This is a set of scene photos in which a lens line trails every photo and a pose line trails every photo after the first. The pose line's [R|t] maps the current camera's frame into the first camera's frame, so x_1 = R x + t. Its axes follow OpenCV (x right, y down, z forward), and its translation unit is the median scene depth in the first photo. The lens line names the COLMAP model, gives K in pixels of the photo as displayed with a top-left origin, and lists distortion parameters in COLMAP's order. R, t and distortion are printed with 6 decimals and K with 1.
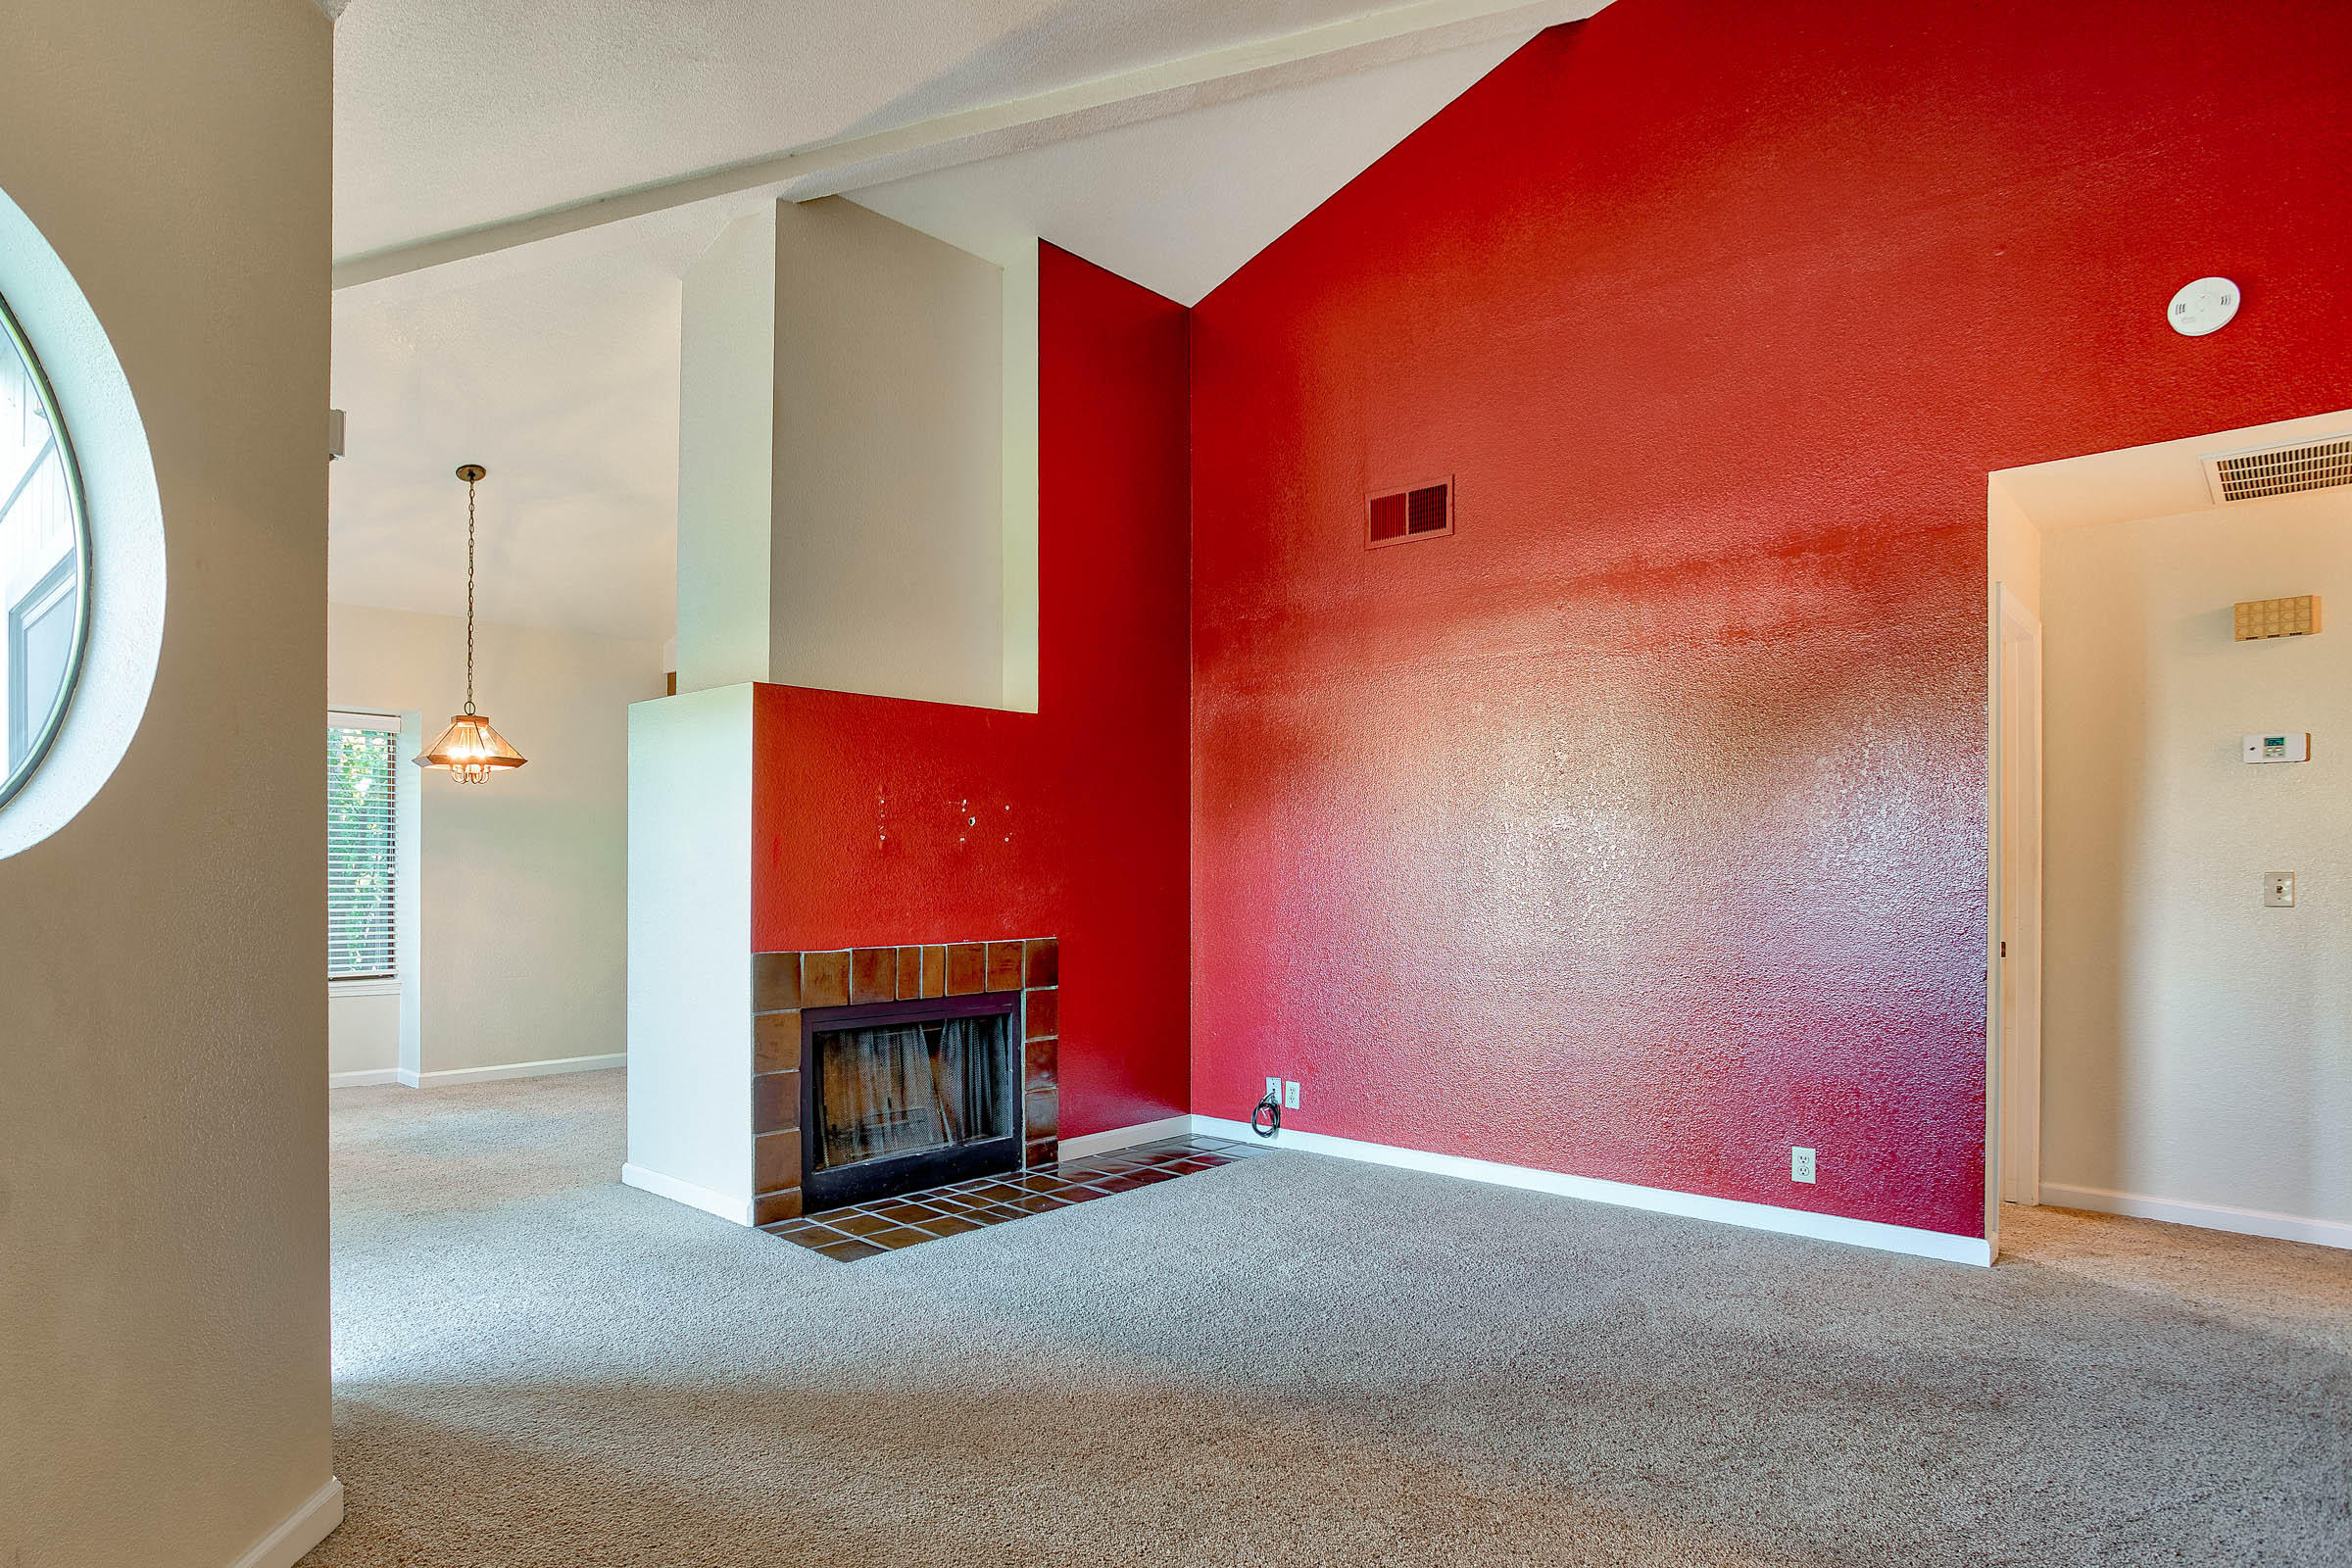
lens RADIAL K [[1217.5, 0, 1168.1], [0, 1217.5, 841.5], [0, 0, 1]] dist [0.000161, 0.000254]
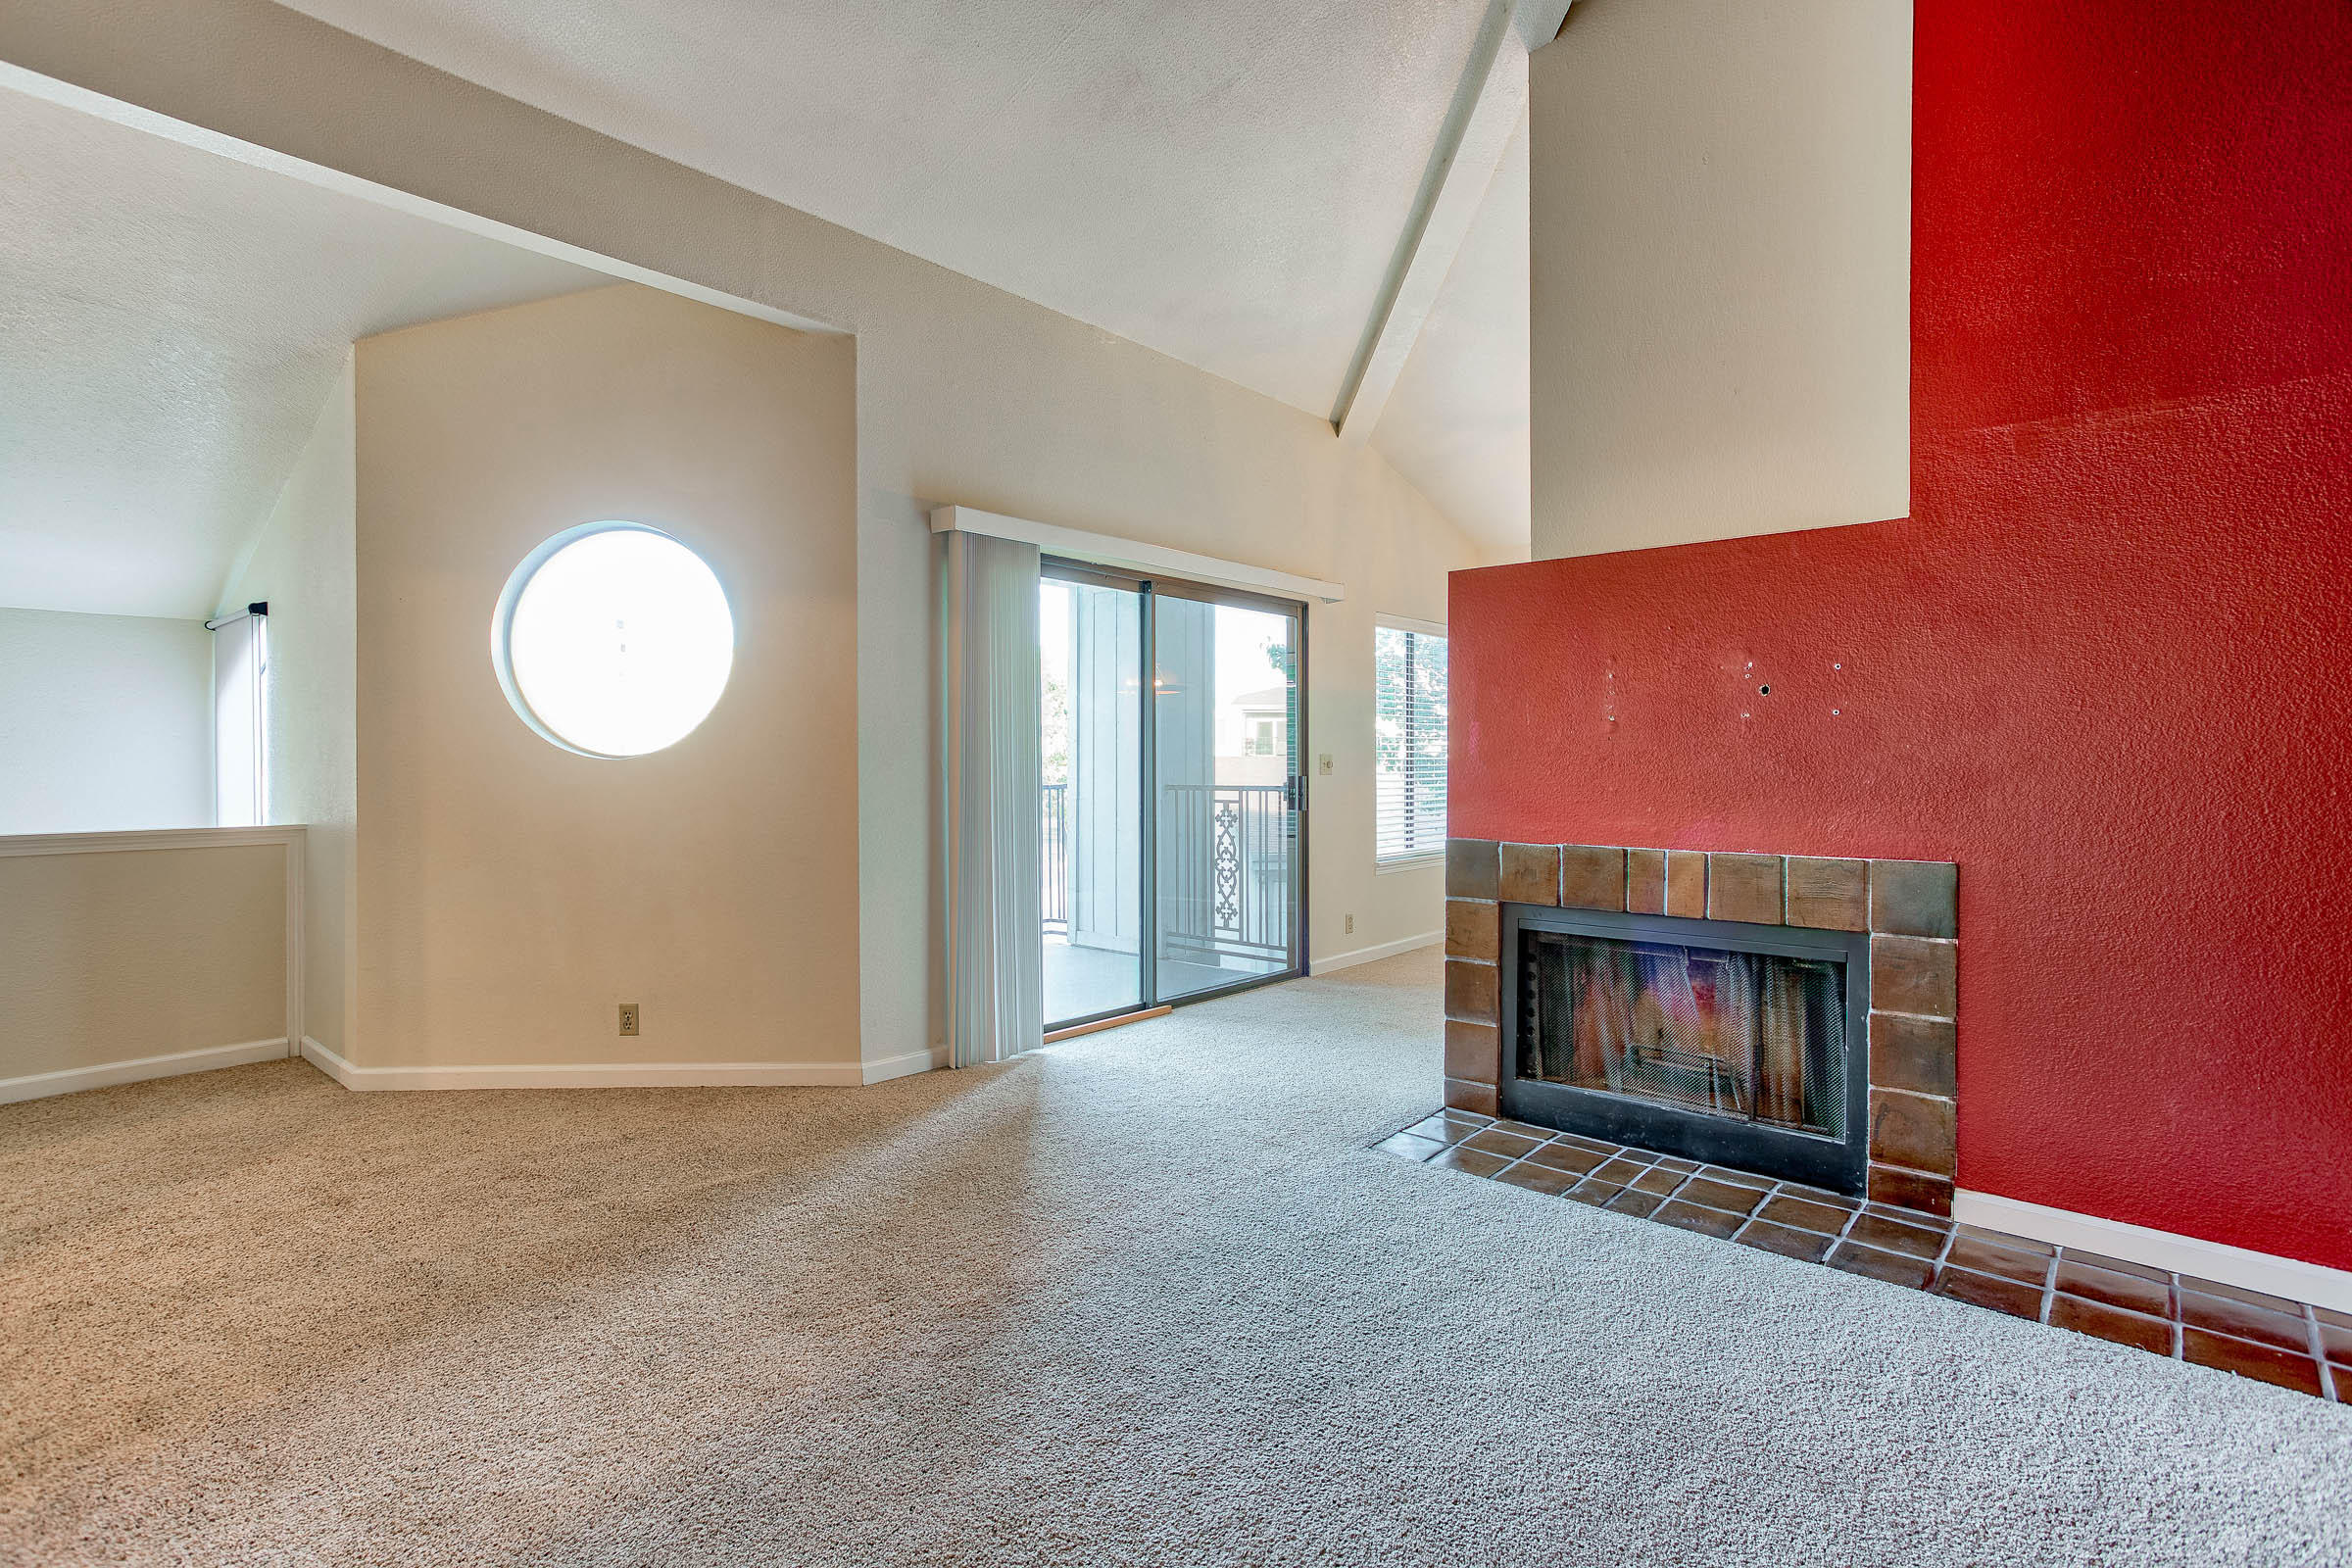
lens RADIAL K [[1123.3, 0, 1174.1], [0, 1123.3, 755.0], [0, 0, 1]] dist [-0.037221, 0.024134]
pose [[0.065519, -0.013893, -0.997755, 0.505653], [0.012917, 0.999831, -0.013074, 0.027841], [0.997768, -0.012031, 0.065687, 0.621878]]
